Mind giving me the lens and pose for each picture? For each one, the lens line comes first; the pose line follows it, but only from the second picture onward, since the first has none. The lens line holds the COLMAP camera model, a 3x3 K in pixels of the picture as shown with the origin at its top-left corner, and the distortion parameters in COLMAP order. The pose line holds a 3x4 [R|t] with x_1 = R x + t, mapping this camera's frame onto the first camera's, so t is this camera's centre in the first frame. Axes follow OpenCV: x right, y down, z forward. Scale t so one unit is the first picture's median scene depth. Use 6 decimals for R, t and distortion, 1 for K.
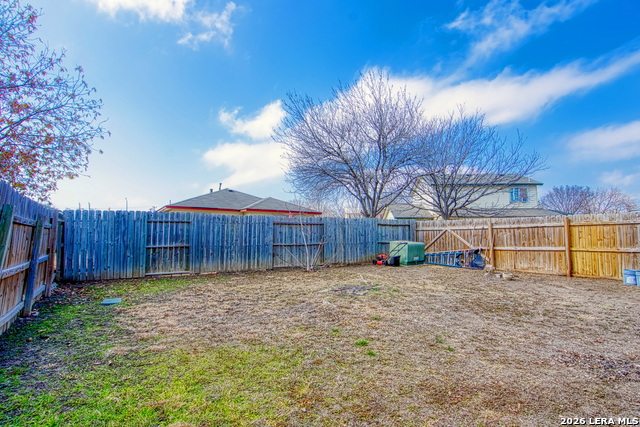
lens RADIAL K [[341.4, 0, 320.2], [0, 341.4, 215.1], [0, 0, 1]] dist [0.023795, -0.014164]
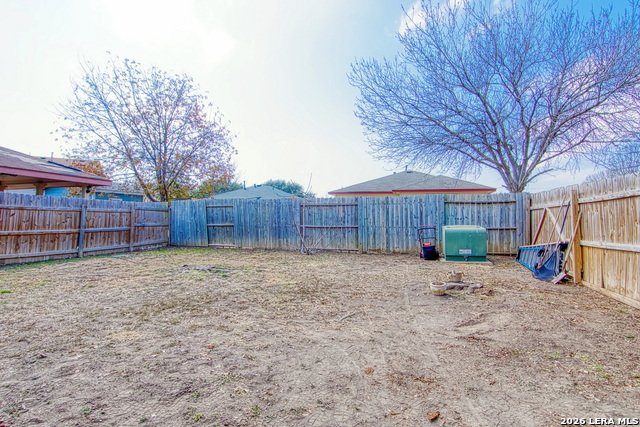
lens RADIAL K [[341.4, 0, 320.2], [0, 341.4, 213.1], [0, 0, 1]] dist [0.023795, -0.014164]
pose [[0.625084, -0.009321, -0.780502, 0.652963], [0.042429, 0.998856, 0.022052, 0.025130], [0.779403, -0.046900, 0.624765, 0.373113]]
